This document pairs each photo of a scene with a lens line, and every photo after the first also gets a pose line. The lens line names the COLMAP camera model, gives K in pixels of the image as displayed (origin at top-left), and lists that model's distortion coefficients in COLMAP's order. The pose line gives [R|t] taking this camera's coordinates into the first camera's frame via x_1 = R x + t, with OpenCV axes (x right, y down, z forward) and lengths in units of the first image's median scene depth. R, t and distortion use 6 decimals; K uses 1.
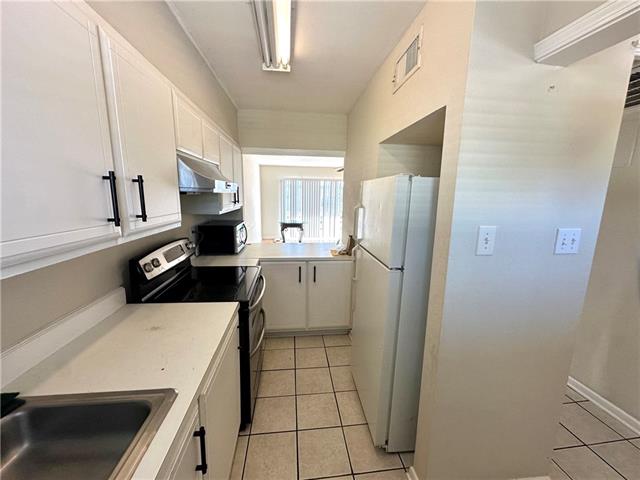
lens RADIAL K [[254.5, 0, 320.0], [0, 254.5, 240.0], [0, 0, 1]] dist [0.000846, -0.000107]
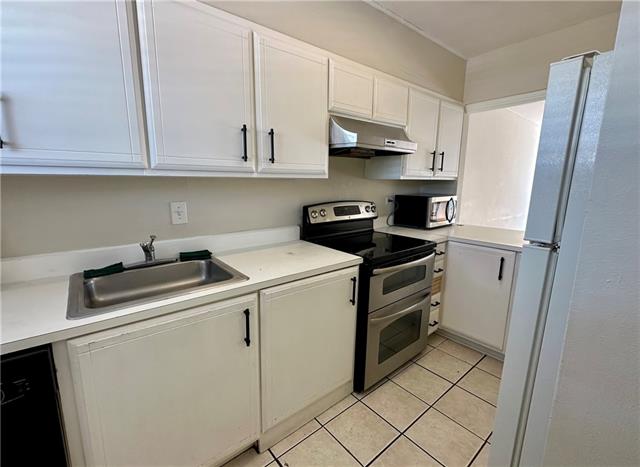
lens RADIAL K [[286.1, 0, 320.0], [0, 286.1, 233.5], [0, 0, 1]] dist [0.002973, 0.000110]
pose [[0.541958, 0.129538, -0.830363, 0.511122], [-0.143315, 0.987822, 0.060564, 0.112140], [0.828096, 0.086180, 0.553922, 0.252948]]
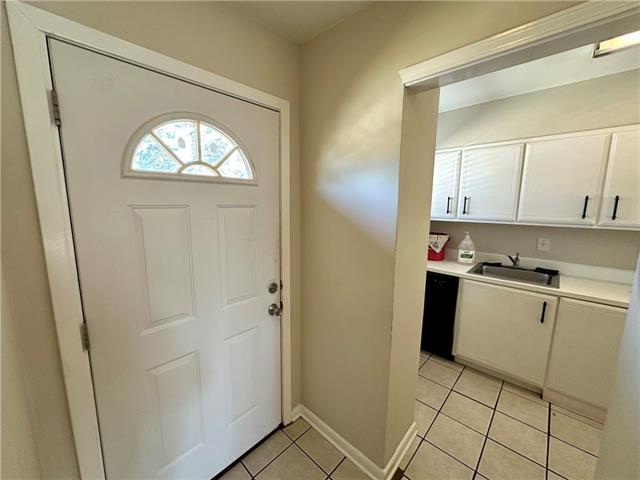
lens RADIAL K [[253.7, 0, 320.0], [0, 253.7, 240.0], [0, 0, 1]] dist [-0.002432, -0.000262]
pose [[-0.767981, 0.064589, -0.637207, 1.433198], [-0.139203, 0.954286, 0.264501, -0.078879], [0.625162, 0.291833, -0.723883, 0.678309]]
